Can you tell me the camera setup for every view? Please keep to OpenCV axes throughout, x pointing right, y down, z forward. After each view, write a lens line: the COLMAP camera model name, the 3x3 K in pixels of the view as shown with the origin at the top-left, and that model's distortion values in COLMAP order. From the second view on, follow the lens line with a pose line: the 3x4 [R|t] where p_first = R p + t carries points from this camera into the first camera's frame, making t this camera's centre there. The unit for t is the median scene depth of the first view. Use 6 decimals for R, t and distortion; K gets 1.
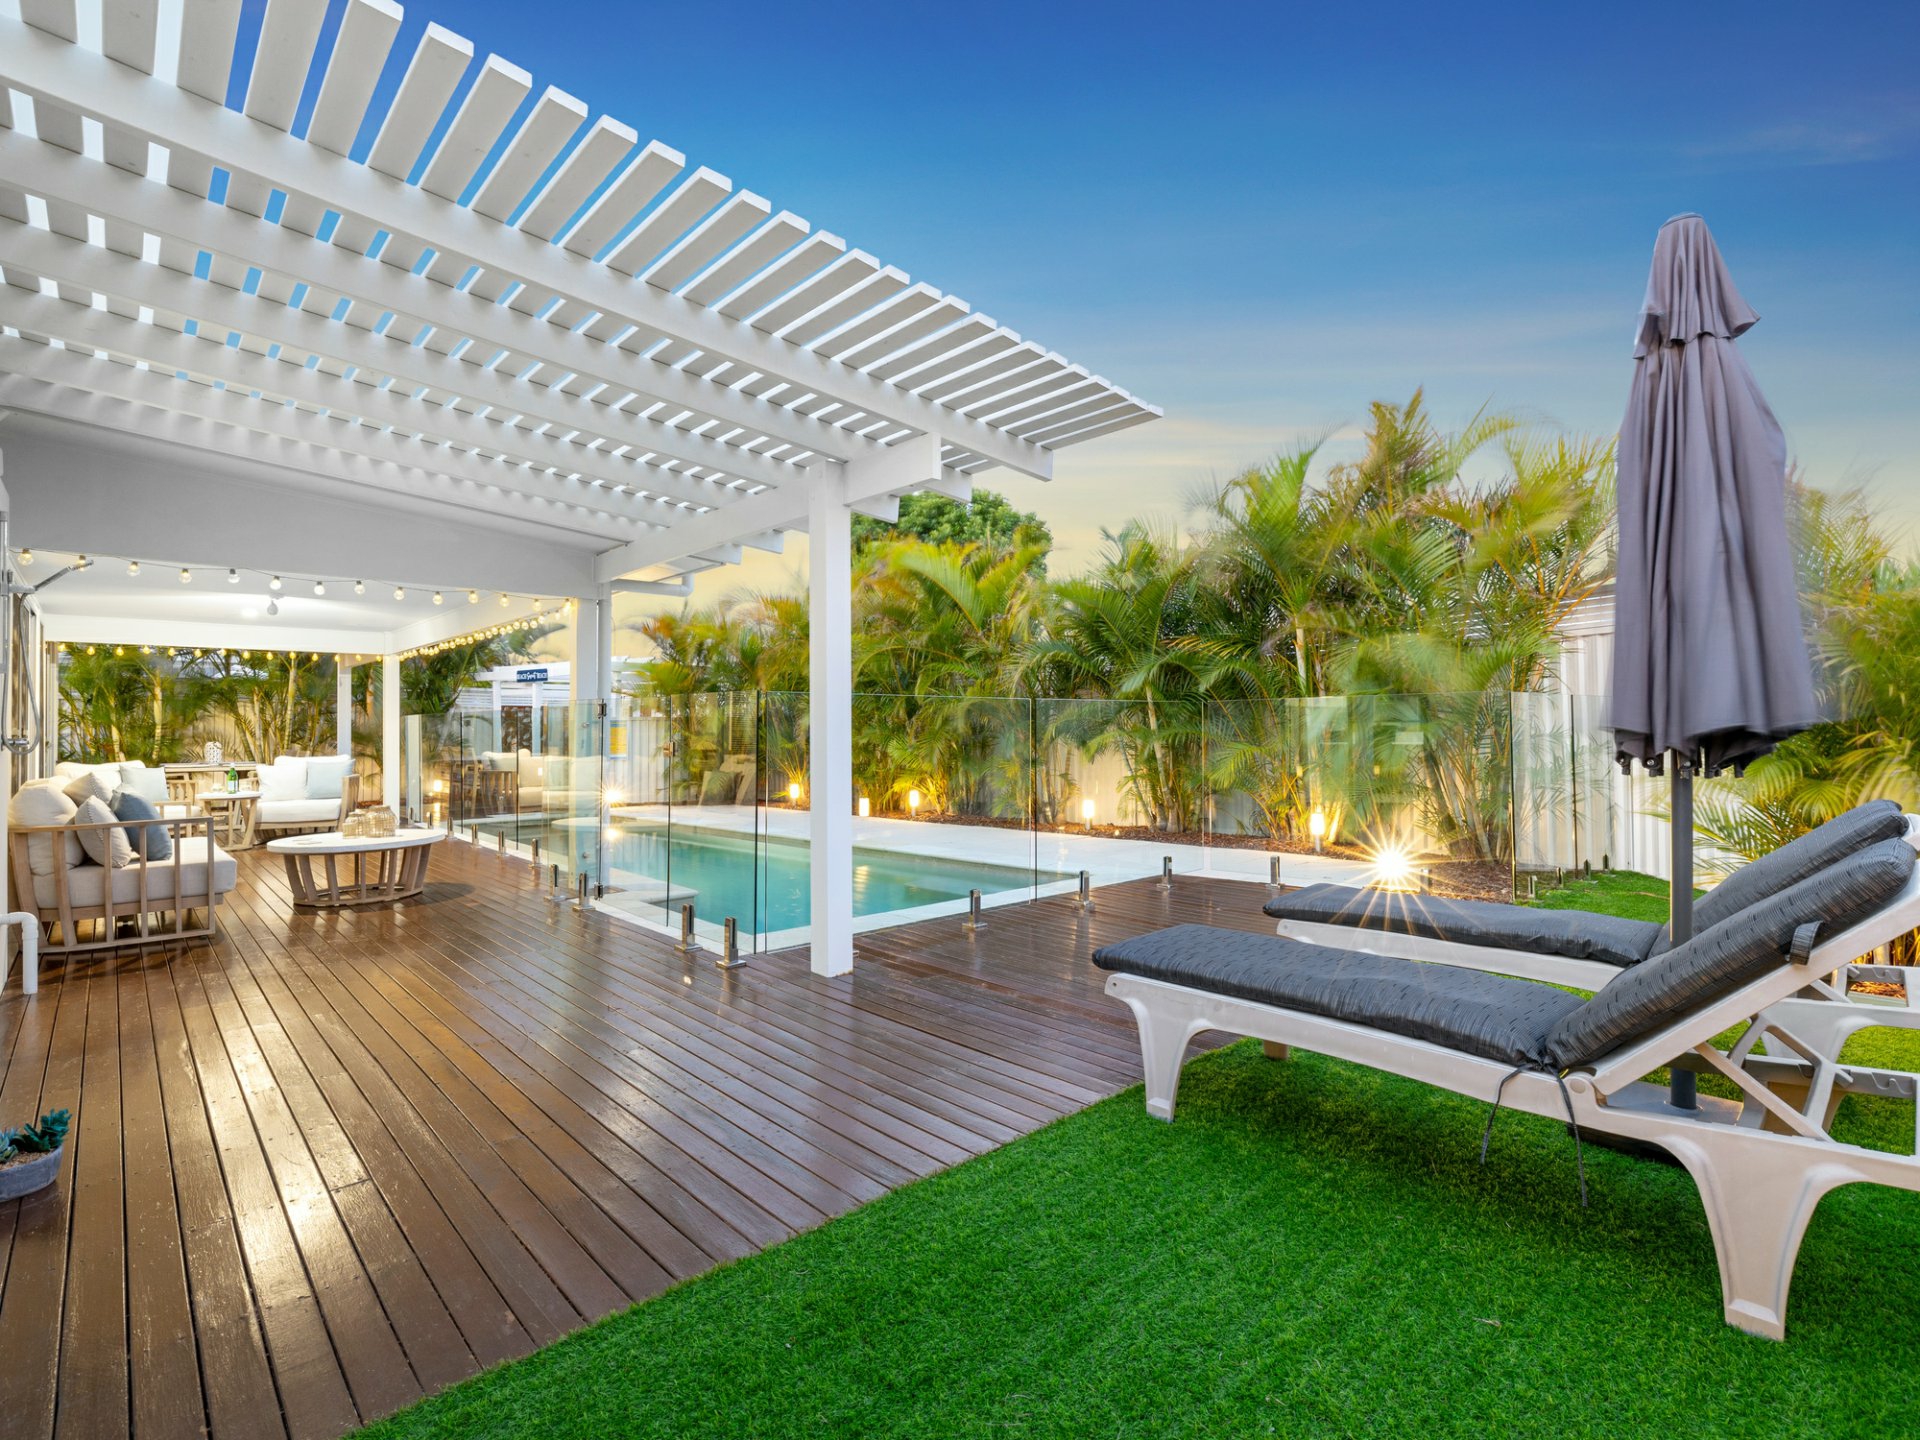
lens RADIAL K [[936.8, 0, 958.2], [0, 936.8, 725.6], [0, 0, 1]] dist [0.000591, -0.000101]
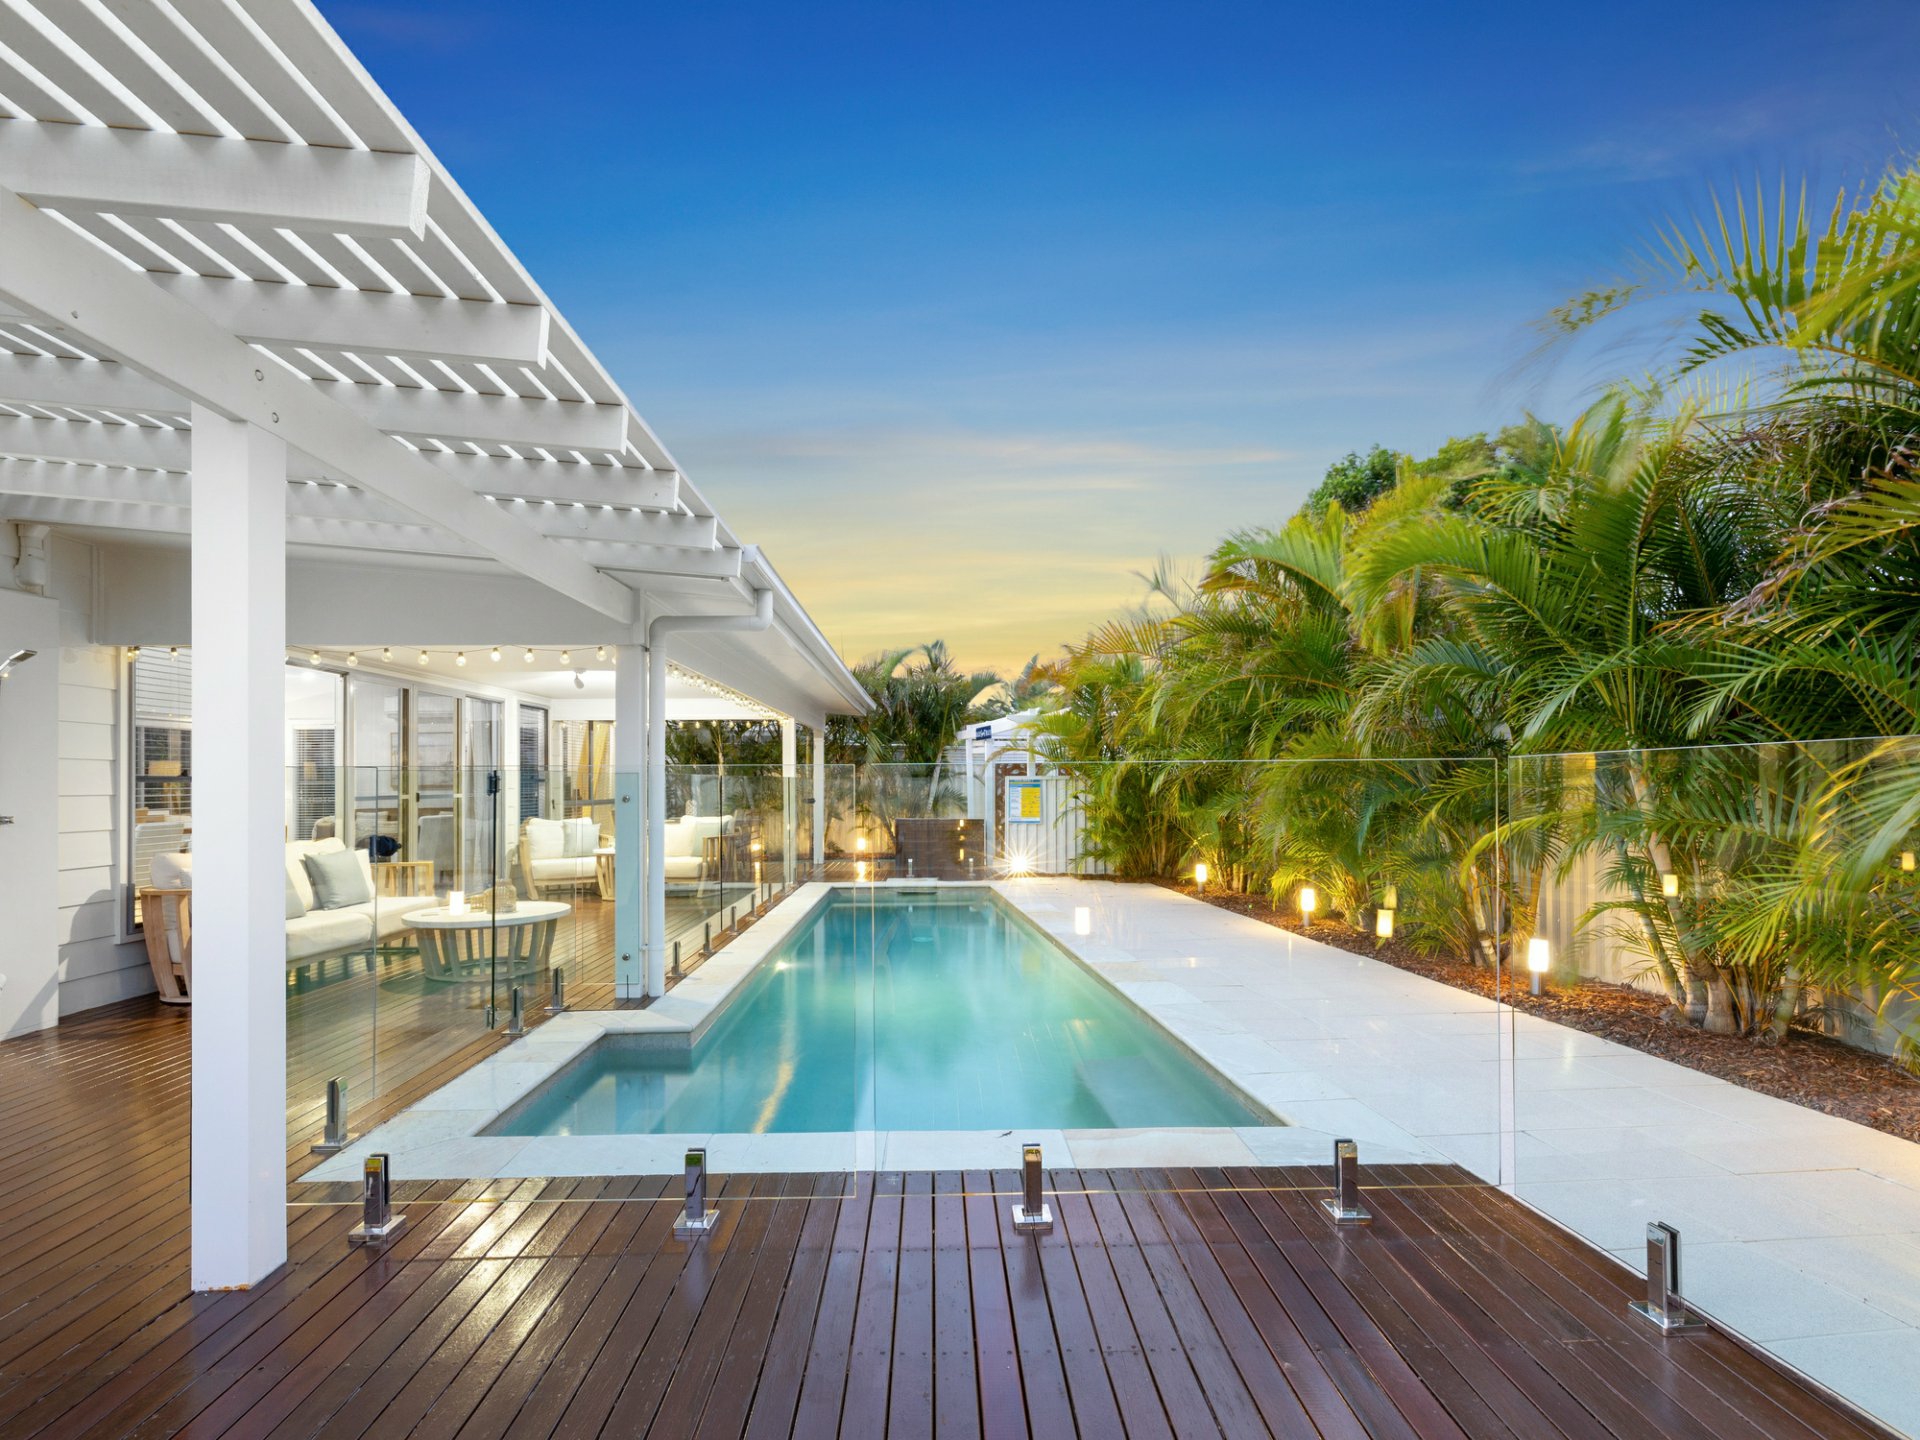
lens RADIAL K [[936.8, 0, 954.6], [0, 936.8, 720.4], [0, 0, 1]] dist [0.000591, -0.000101]
pose [[0.754024, -0.039099, -0.655682, 0.236497], [-0.000270, 0.998208, -0.059834, -0.012097], [0.656846, 0.045294, 0.752663, 0.365624]]
